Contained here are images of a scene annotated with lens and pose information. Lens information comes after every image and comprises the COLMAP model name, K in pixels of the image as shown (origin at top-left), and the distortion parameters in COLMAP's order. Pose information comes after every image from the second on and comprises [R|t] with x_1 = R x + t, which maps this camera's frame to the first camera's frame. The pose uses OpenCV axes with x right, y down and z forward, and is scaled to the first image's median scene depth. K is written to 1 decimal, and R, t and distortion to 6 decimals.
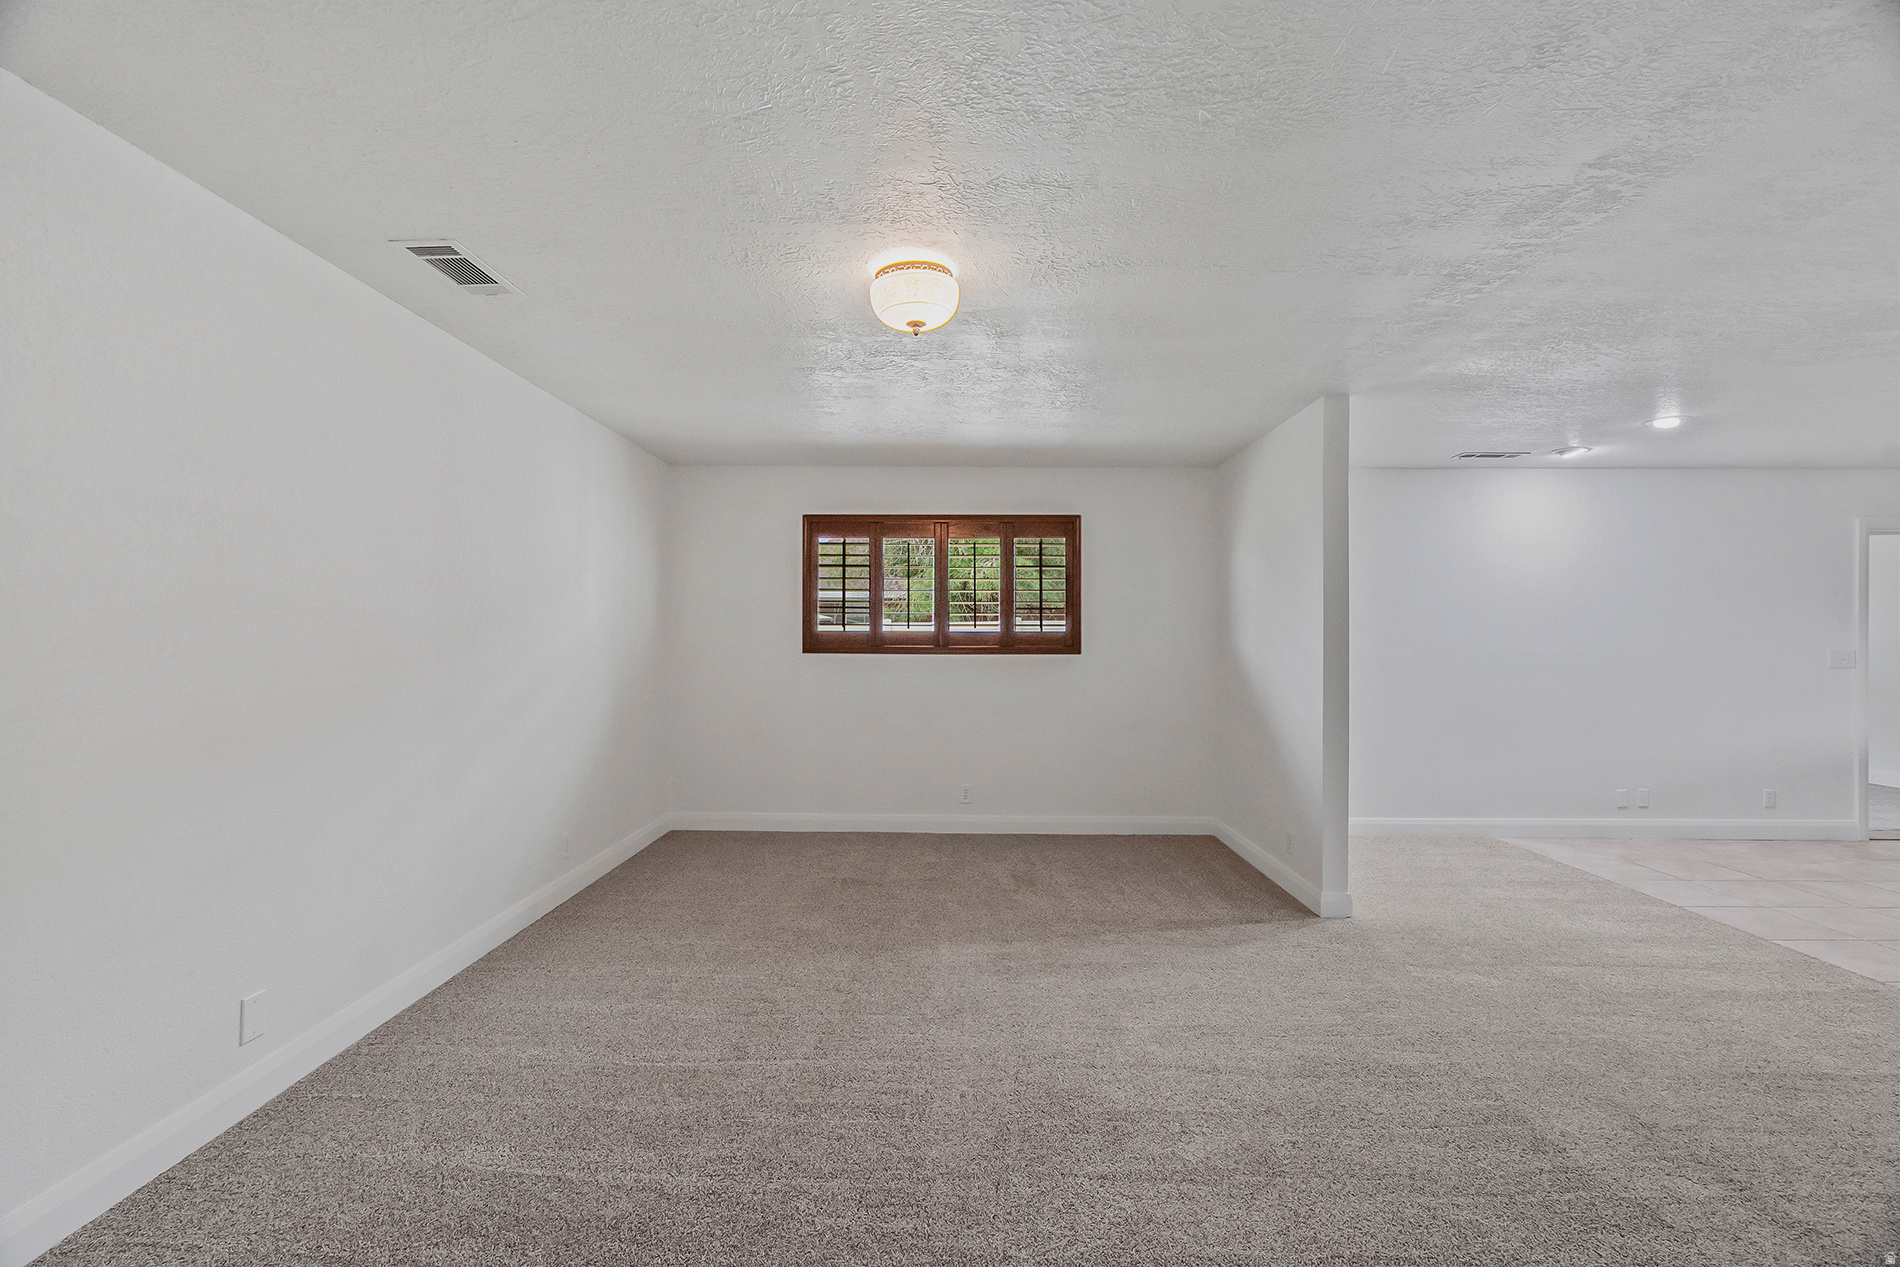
lens RADIAL K [[853.7, 0, 944.9], [0, 853.7, 643.1], [0, 0, 1]] dist [-0.003554, 0.000667]
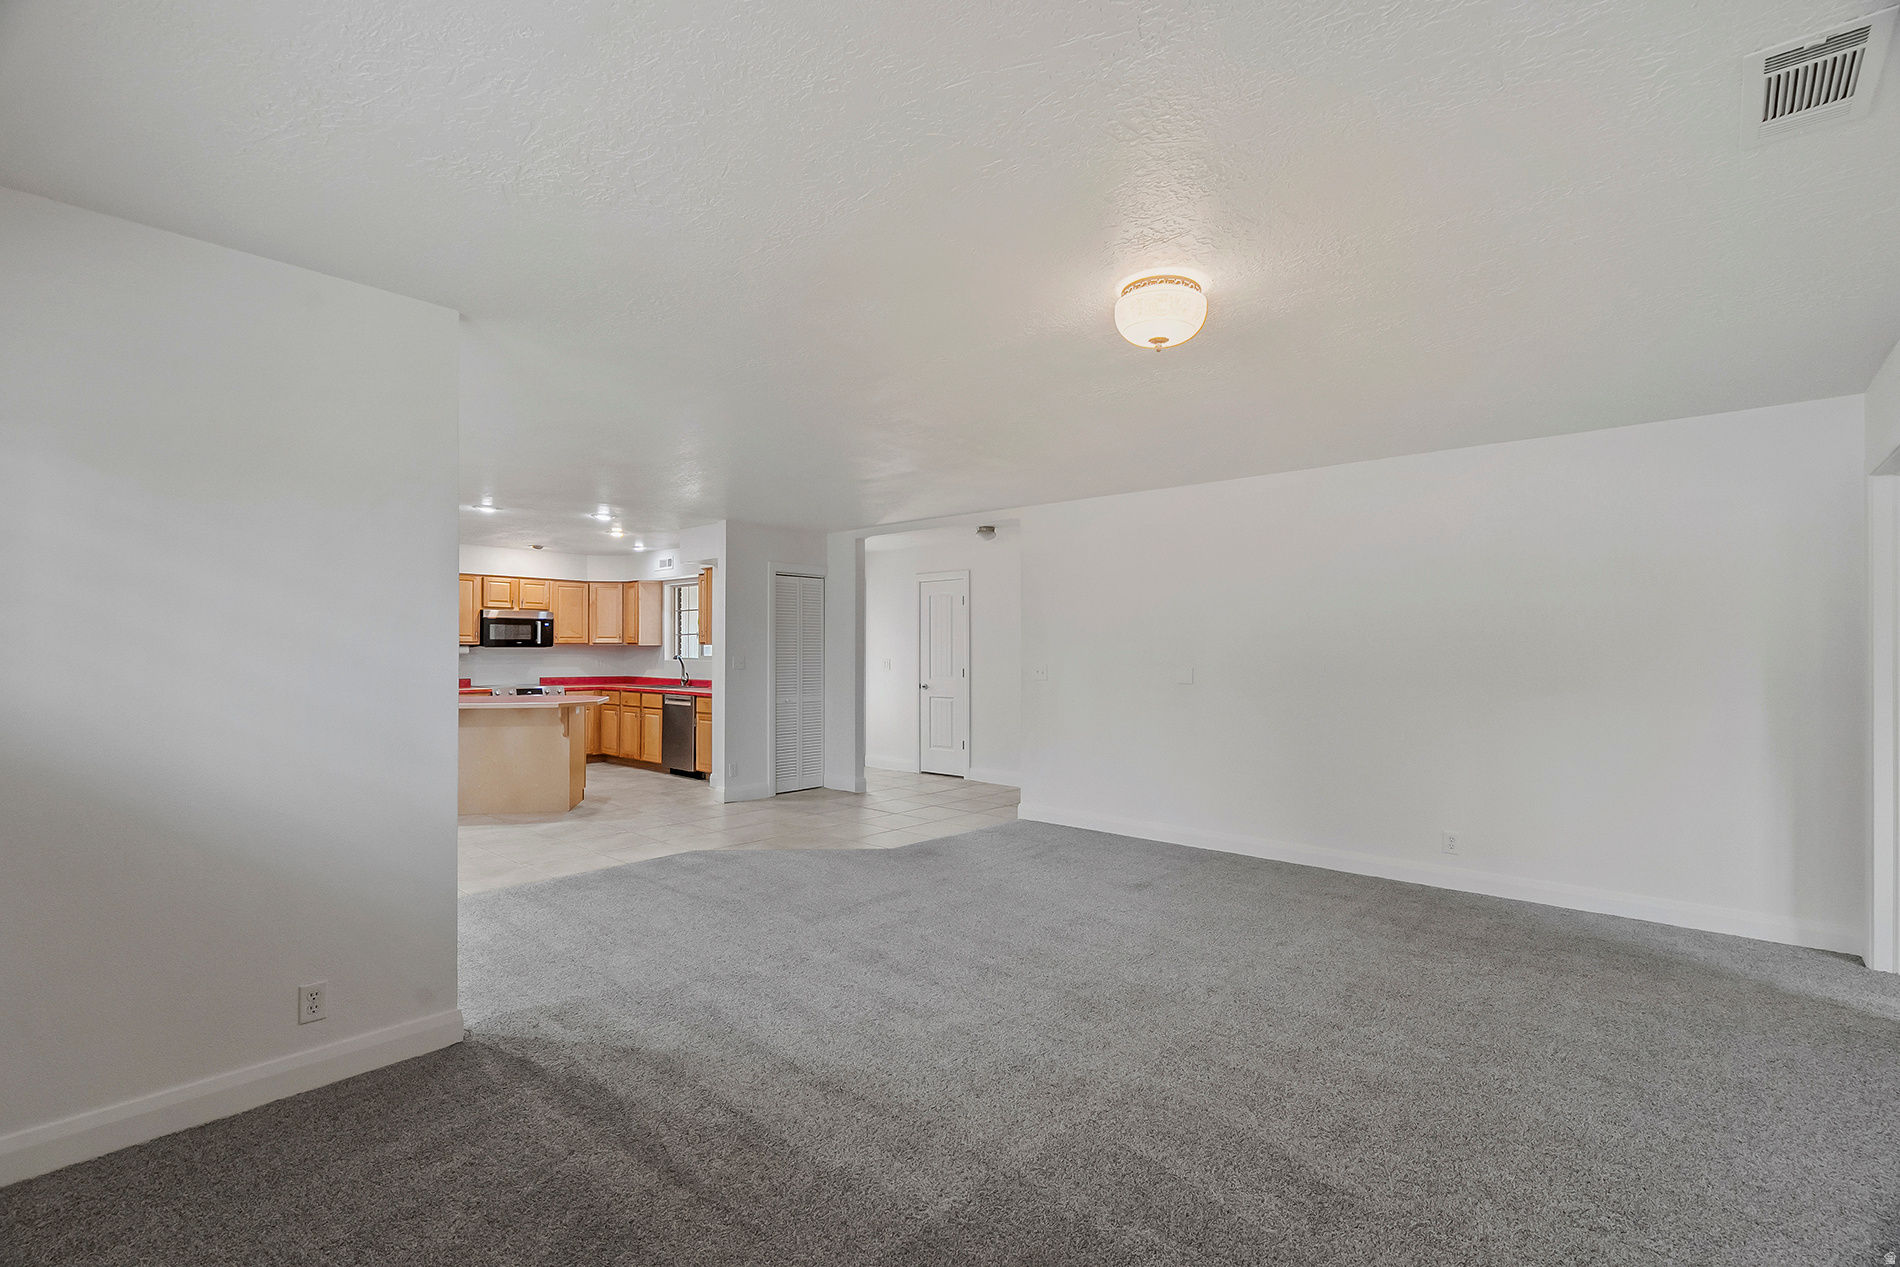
lens RADIAL K [[853.7, 0, 944.9], [0, 853.7, 643.1], [0, 0, 1]] dist [-0.003554, 0.000667]
pose [[-0.755021, -0.001378, 0.655699, -0.263622], [-0.004099, 0.999988, -0.002618, -0.010952], [-0.655688, -0.004664, -0.755018, 0.996547]]
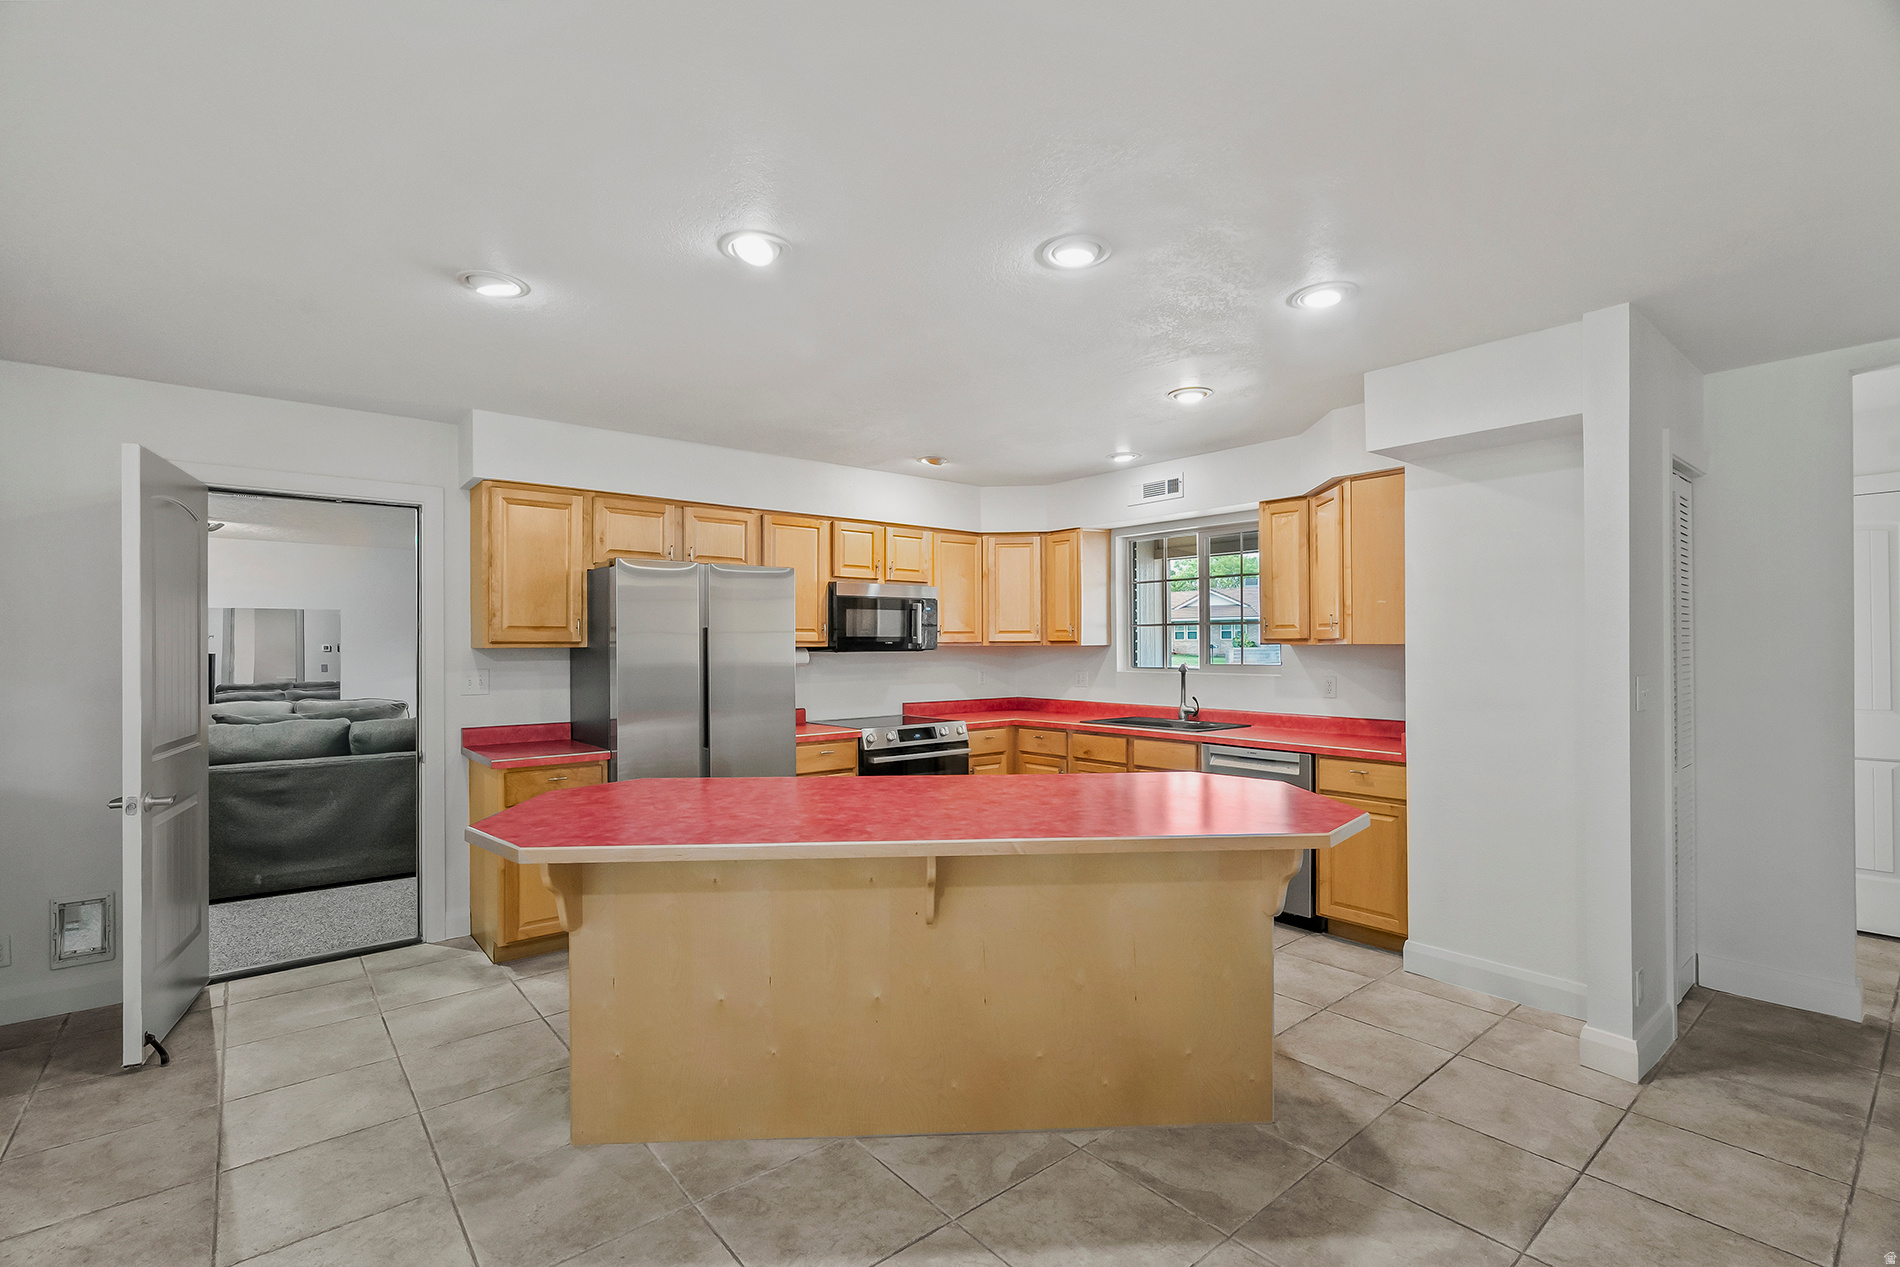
lens RADIAL K [[853.7, 0, 944.9], [0, 853.7, 643.1], [0, 0, 1]] dist [-0.003554, 0.000667]
pose [[-0.644045, -0.000196, 0.764988, 0.835918], [0.003866, 0.999986, 0.003511, -0.015383], [-0.764978, 0.005218, -0.644036, 0.806777]]
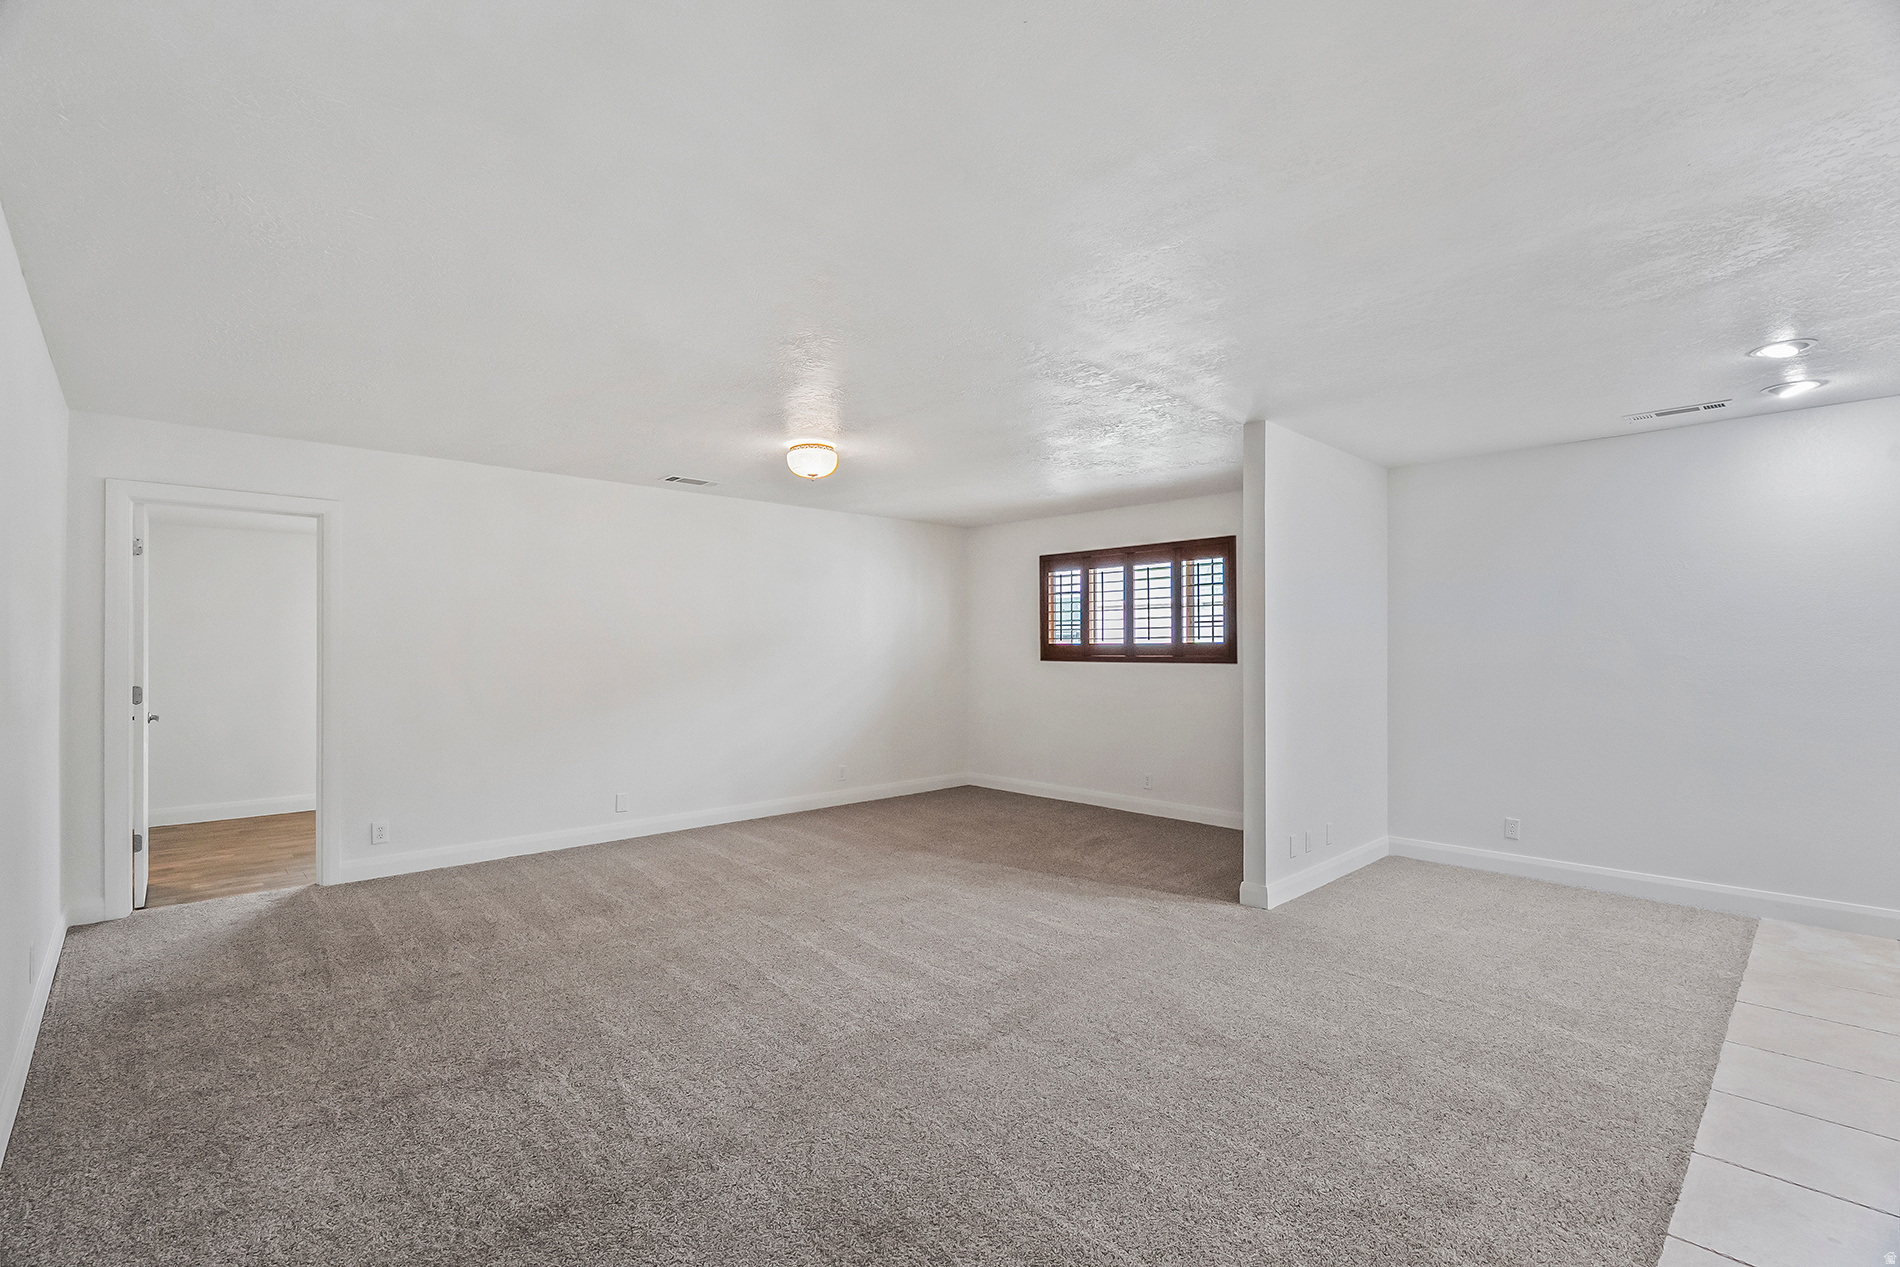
lens RADIAL K [[853.7, 0, 944.9], [0, 853.7, 643.1], [0, 0, 1]] dist [-0.003554, 0.000667]
pose [[0.692377, -0.011578, -0.721443, 0.758195], [0.000291, 0.999876, -0.015767, 0.005229], [0.721536, 0.010707, 0.692294, -0.024518]]
